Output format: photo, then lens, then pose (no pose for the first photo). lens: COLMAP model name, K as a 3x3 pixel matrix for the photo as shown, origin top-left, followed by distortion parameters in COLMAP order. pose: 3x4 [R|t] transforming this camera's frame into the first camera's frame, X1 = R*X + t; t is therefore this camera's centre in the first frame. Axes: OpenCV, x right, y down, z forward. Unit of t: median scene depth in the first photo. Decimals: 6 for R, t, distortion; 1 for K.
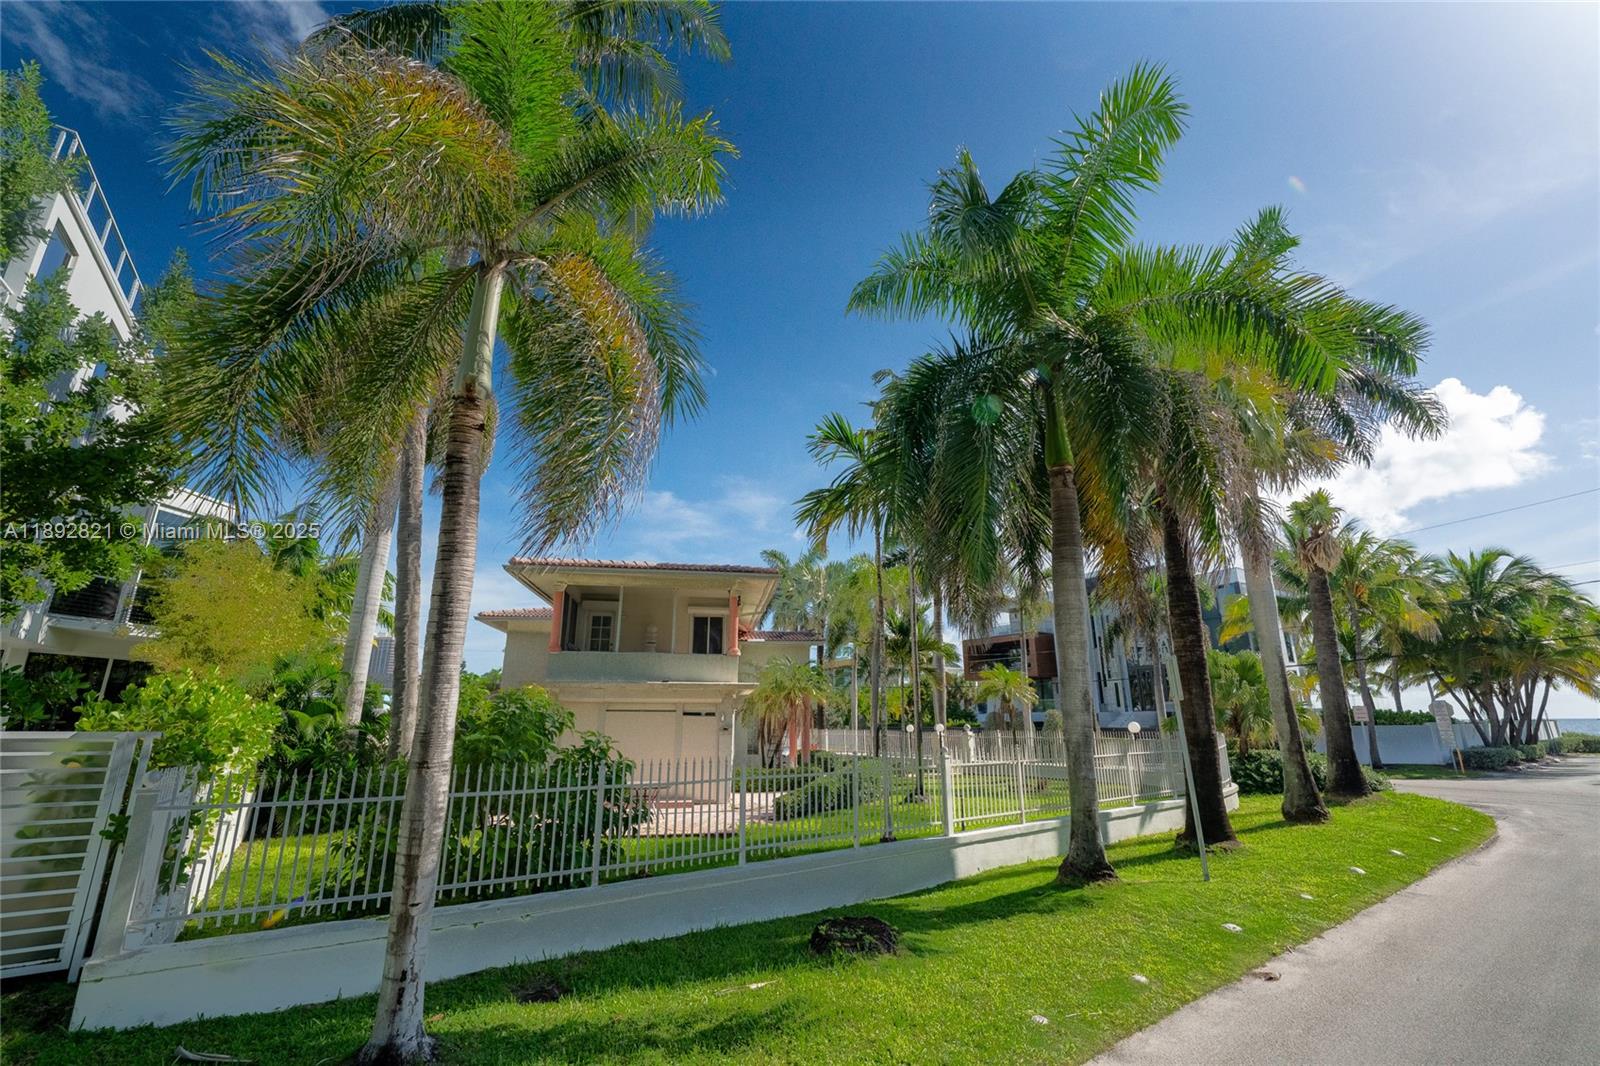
lens RADIAL K [[658.9, 0, 787.6], [0, 658.9, 533.2], [0, 0, 1]] dist [-0.005134, -0.000003]
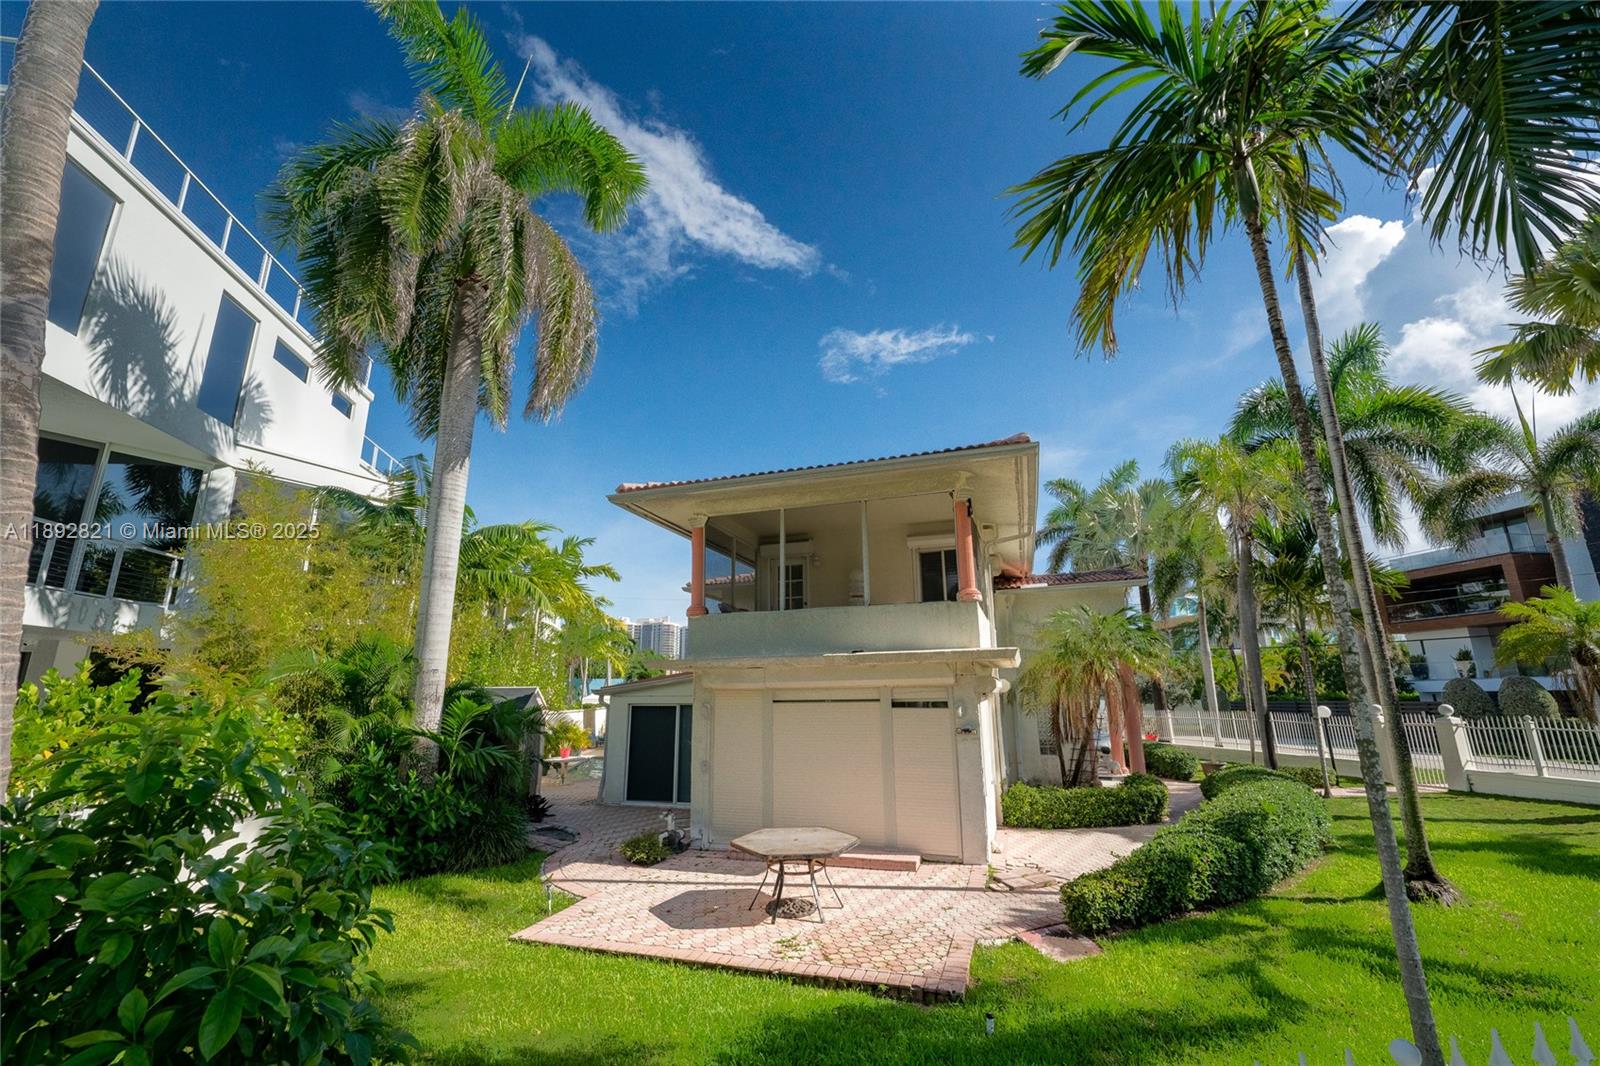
lens RADIAL K [[658.9, 0, 803.5], [0, 658.9, 530.3], [0, 0, 1]] dist [-0.005134, -0.000003]
pose [[0.905945, -0.120355, -0.405930, 0.018544], [0.134125, 0.990949, 0.005528, 0.068273], [0.401591, -0.059453, 0.913887, 0.283600]]
